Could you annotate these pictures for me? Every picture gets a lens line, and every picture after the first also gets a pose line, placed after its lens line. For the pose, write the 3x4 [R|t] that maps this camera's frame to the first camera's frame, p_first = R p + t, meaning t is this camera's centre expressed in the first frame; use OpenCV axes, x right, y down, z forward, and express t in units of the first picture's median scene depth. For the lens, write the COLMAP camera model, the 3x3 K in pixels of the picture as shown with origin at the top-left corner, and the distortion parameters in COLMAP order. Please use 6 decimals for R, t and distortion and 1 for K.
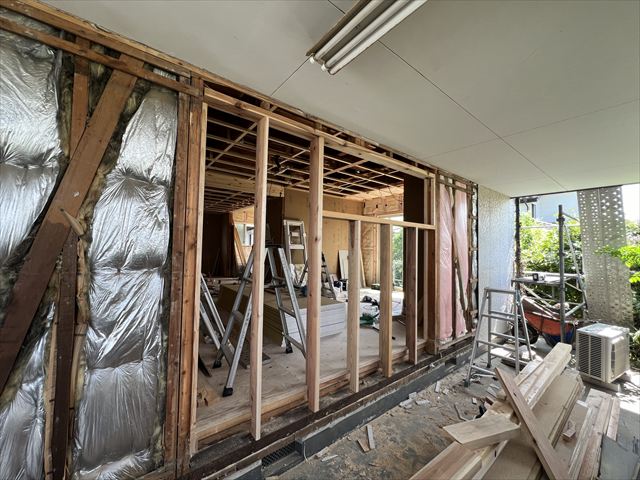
lens RADIAL K [[256.0, 0, 318.0], [0, 256.0, 237.8], [0, 0, 1]] dist [-0.001261, -0.000213]
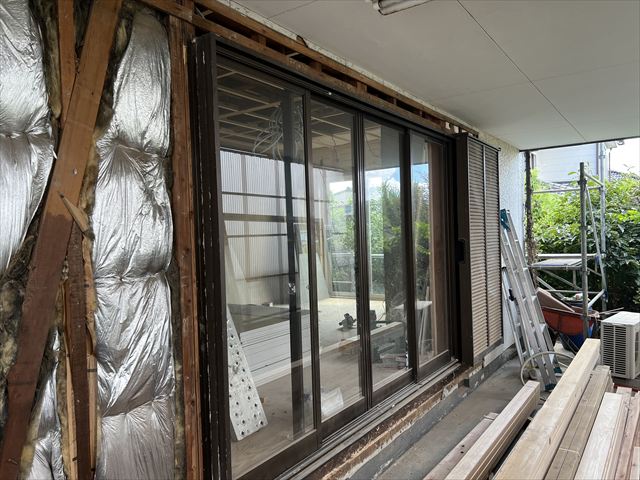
lens RADIAL K [[485.8, 0, 320.5], [0, 485.8, 243.2], [0, 0, 1]] dist [0.011009, -0.019131]
pose [[0.953799, -0.054639, 0.295434, -0.611974], [0.037476, 0.997281, 0.063453, -0.032749], [-0.298098, -0.049450, 0.953254, -0.412315]]
